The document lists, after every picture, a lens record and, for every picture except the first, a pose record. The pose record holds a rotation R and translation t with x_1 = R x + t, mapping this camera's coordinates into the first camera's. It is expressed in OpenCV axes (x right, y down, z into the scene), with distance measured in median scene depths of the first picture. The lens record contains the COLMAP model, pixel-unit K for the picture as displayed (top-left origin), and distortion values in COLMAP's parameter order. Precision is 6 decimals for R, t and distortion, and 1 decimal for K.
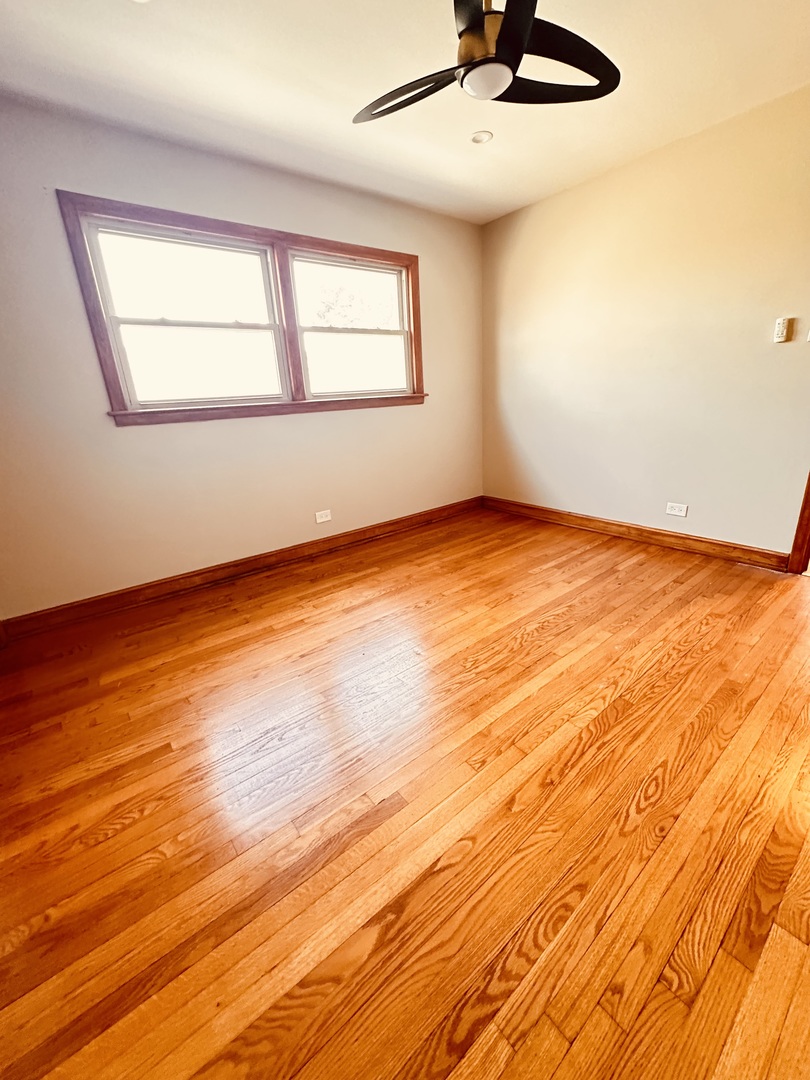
lens RADIAL K [[431.8, 0, 405.5], [0, 431.8, 539.7], [0, 0, 1]] dist [-0.004535, 0.000934]
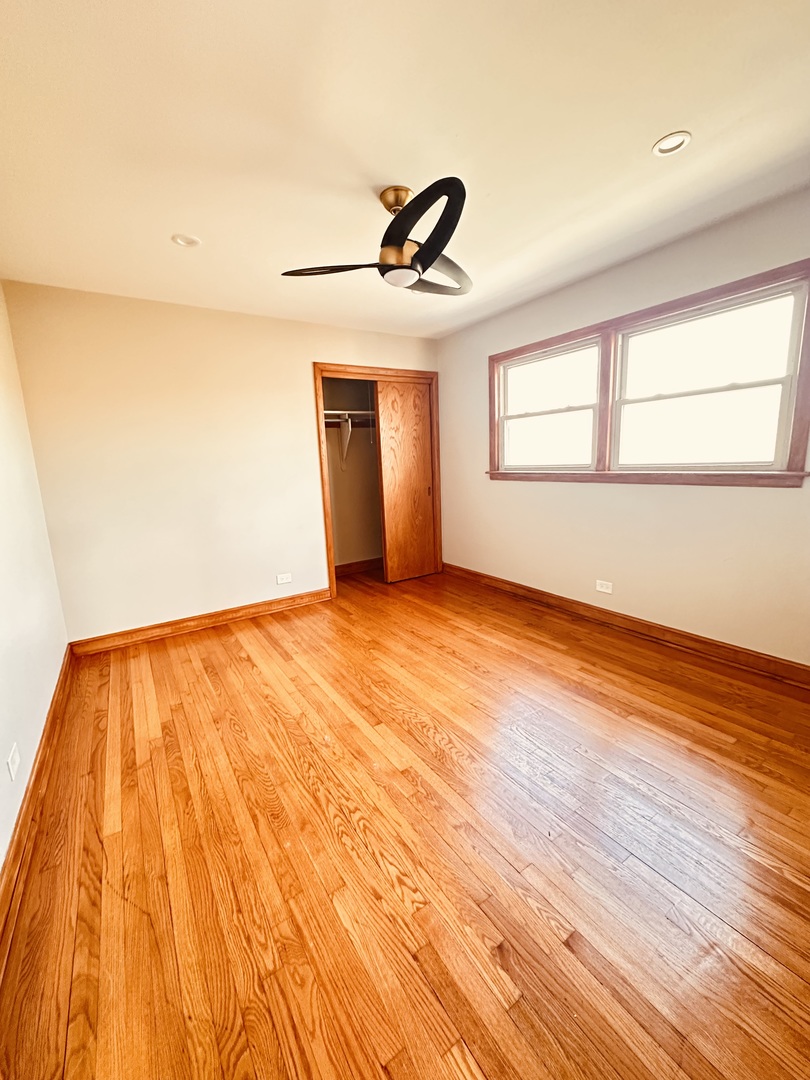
lens RADIAL K [[431.8, 0, 405.5], [0, 431.8, 539.7], [0, 0, 1]] dist [-0.004535, 0.000934]
pose [[-0.084211, 0.241064, -0.966849, 0.933972], [-0.271651, 0.927988, 0.255035, -0.342100], [0.958704, 0.284123, -0.012661, 0.681526]]
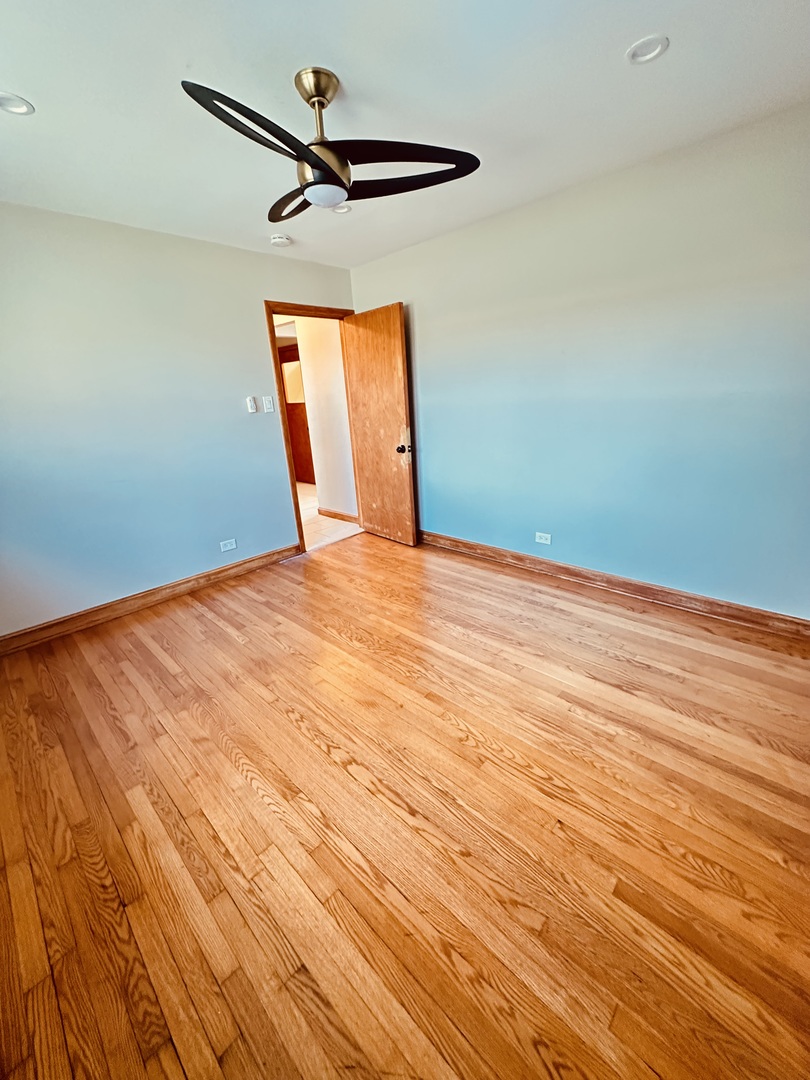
lens RADIAL K [[431.8, 0, 405.5], [0, 431.8, 539.7], [0, 0, 1]] dist [-0.004535, 0.000934]
pose [[-0.131158, -0.264247, 0.955495, -0.624325], [0.372188, 0.880193, 0.294511, -0.280113], [-0.918844, 0.394251, -0.017095, 0.635628]]
